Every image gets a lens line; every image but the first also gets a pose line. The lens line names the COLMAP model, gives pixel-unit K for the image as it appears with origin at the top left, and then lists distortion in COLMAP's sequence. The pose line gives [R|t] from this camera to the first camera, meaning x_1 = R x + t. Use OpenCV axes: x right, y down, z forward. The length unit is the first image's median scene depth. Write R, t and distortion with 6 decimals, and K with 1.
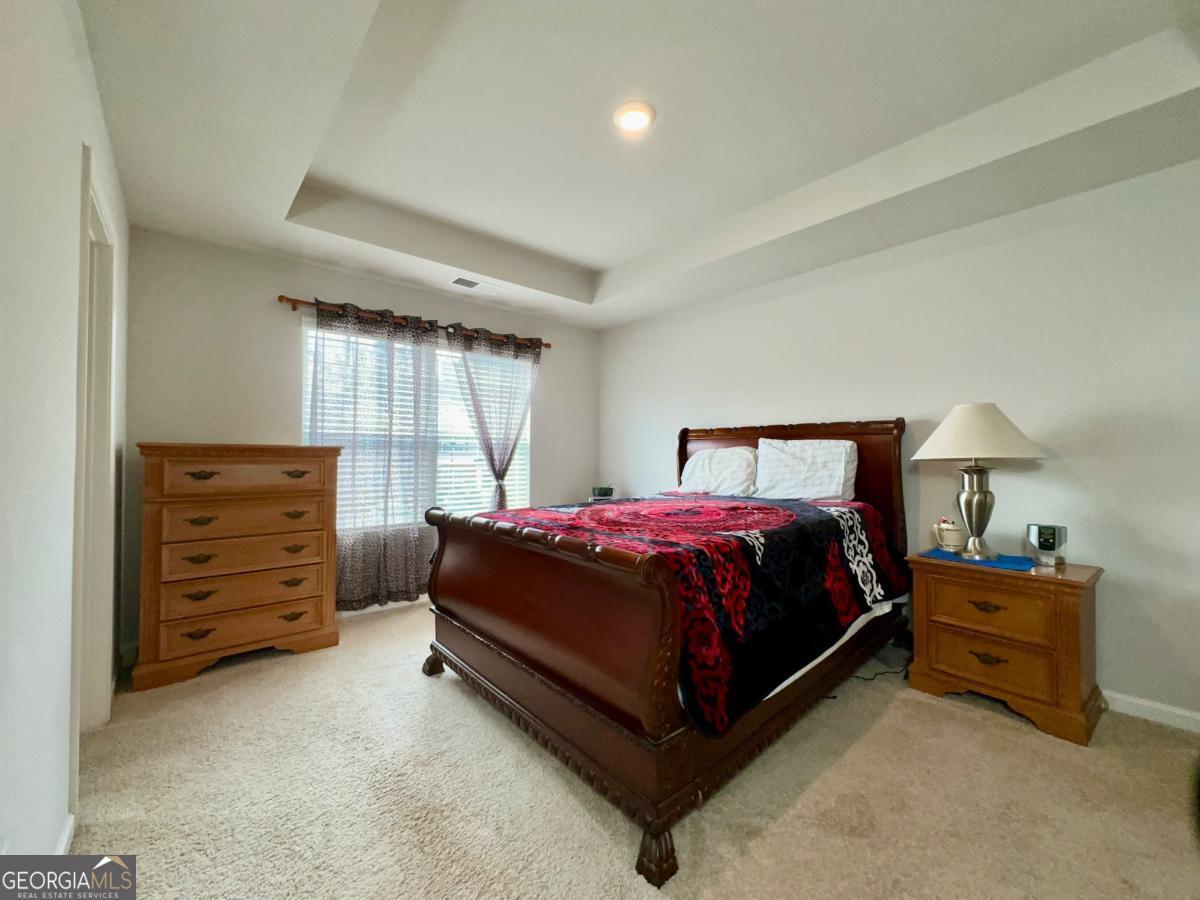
lens RADIAL K [[478.3, 0, 593.8], [0, 478.3, 451.8], [0, 0, 1]] dist [-0.008351, 0.001397]
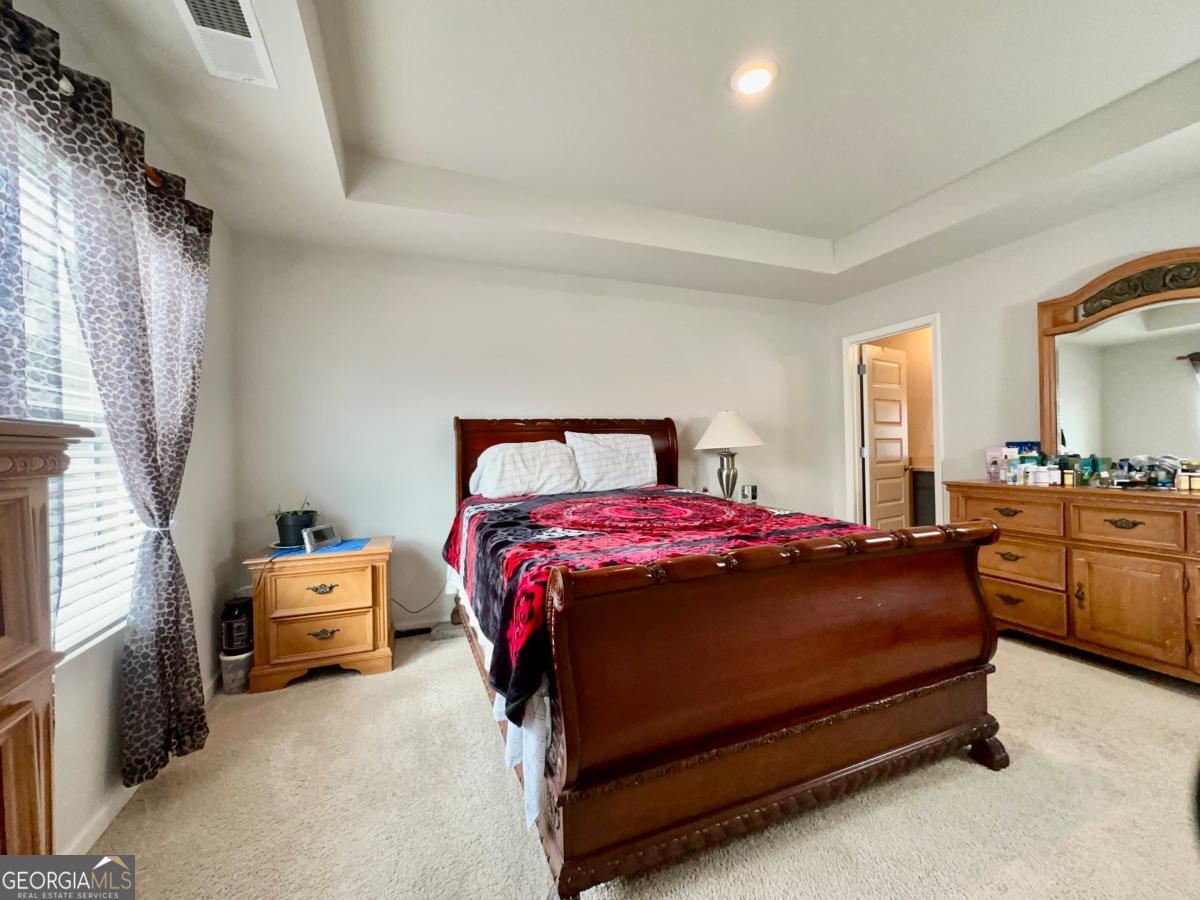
lens RADIAL K [[478.3, 0, 591.6], [0, 478.3, 456.0], [0, 0, 1]] dist [-0.008351, 0.001397]
pose [[0.340673, -0.025224, 0.939844, -0.543197], [0.018971, 0.999621, 0.019952, 0.002614], [-0.939991, 0.011032, 0.341022, 0.609012]]
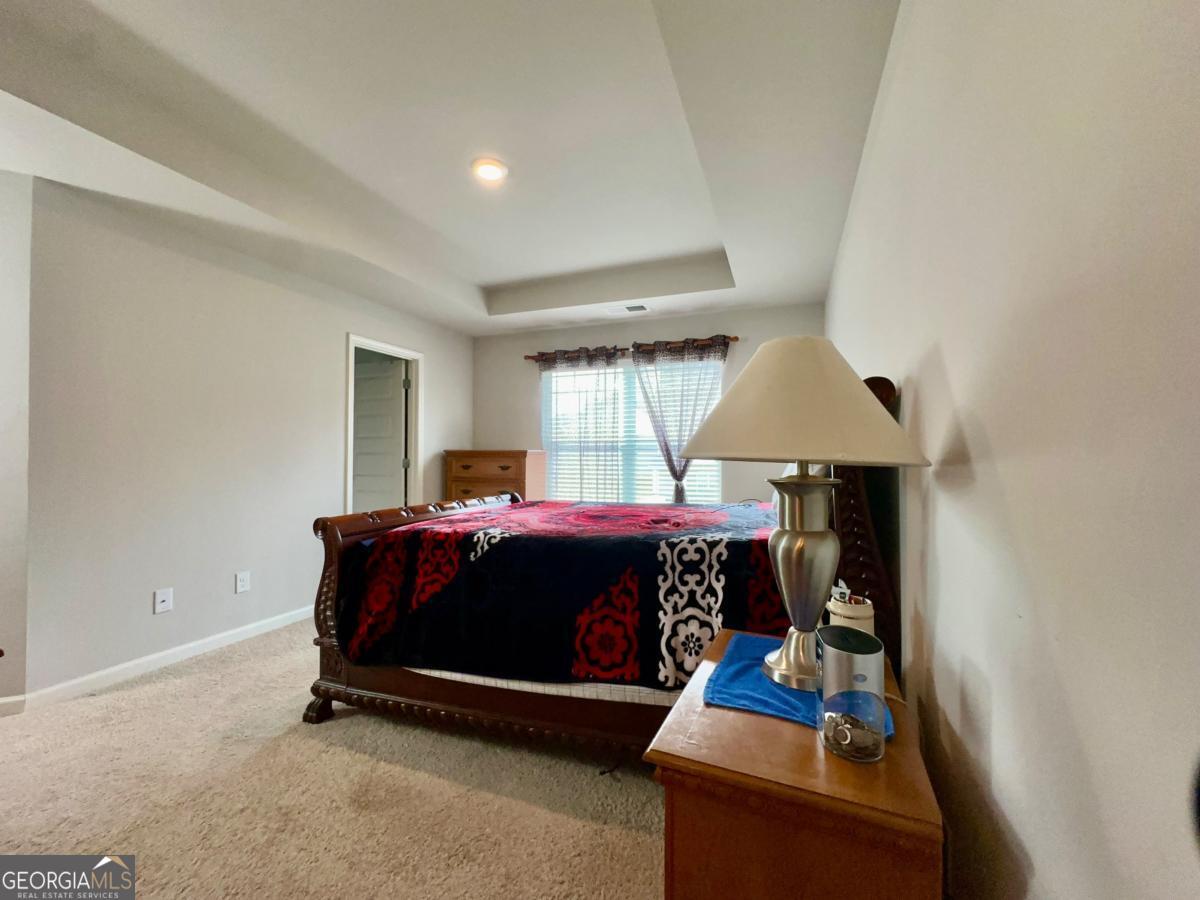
lens RADIAL K [[478.3, 0, 605.0], [0, 478.3, 444.1], [0, 0, 1]] dist [-0.008351, 0.001397]
pose [[0.461749, -0.027169, -0.886595, 0.804750], [0.006975, 0.999611, -0.027000, 0.009205], [0.886983, 0.006283, 0.461759, 0.445562]]
